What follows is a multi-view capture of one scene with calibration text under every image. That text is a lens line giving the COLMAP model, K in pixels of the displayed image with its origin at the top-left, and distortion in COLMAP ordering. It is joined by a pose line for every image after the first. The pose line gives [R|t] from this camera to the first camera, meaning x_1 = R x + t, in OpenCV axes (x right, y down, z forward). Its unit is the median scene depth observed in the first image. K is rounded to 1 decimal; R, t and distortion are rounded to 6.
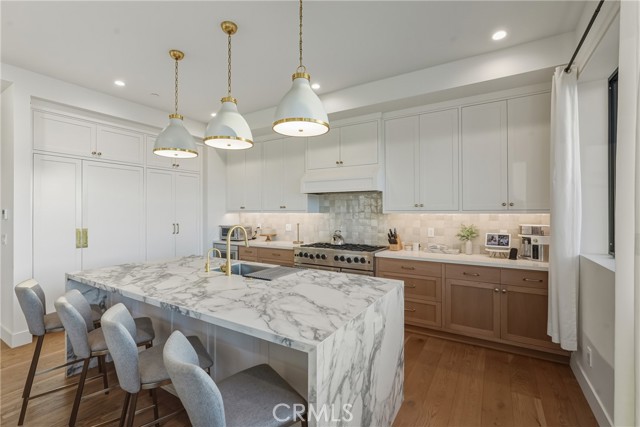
lens RADIAL K [[284.7, 0, 323.2], [0, 284.7, 211.9], [0, 0, 1]] dist [-0.002228, 0.004306]
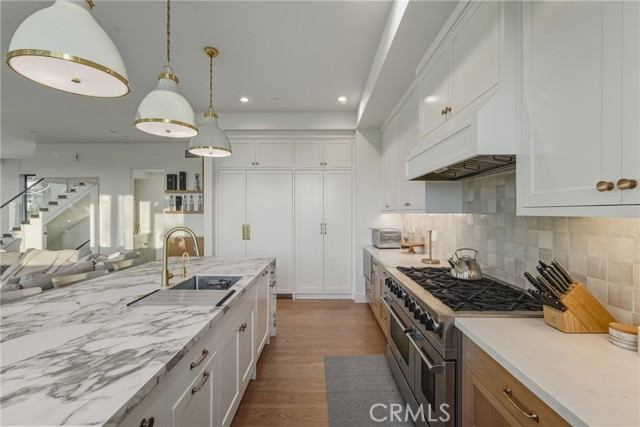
lens RADIAL K [[284.7, 0, 323.2], [0, 284.7, 211.9], [0, 0, 1]] dist [-0.002228, 0.004306]
pose [[0.516059, 0.001292, -0.856552, 0.348847], [-0.002264, 0.999997, 0.000145, 0.001476], [0.856550, 0.001865, 0.516060, 0.532931]]
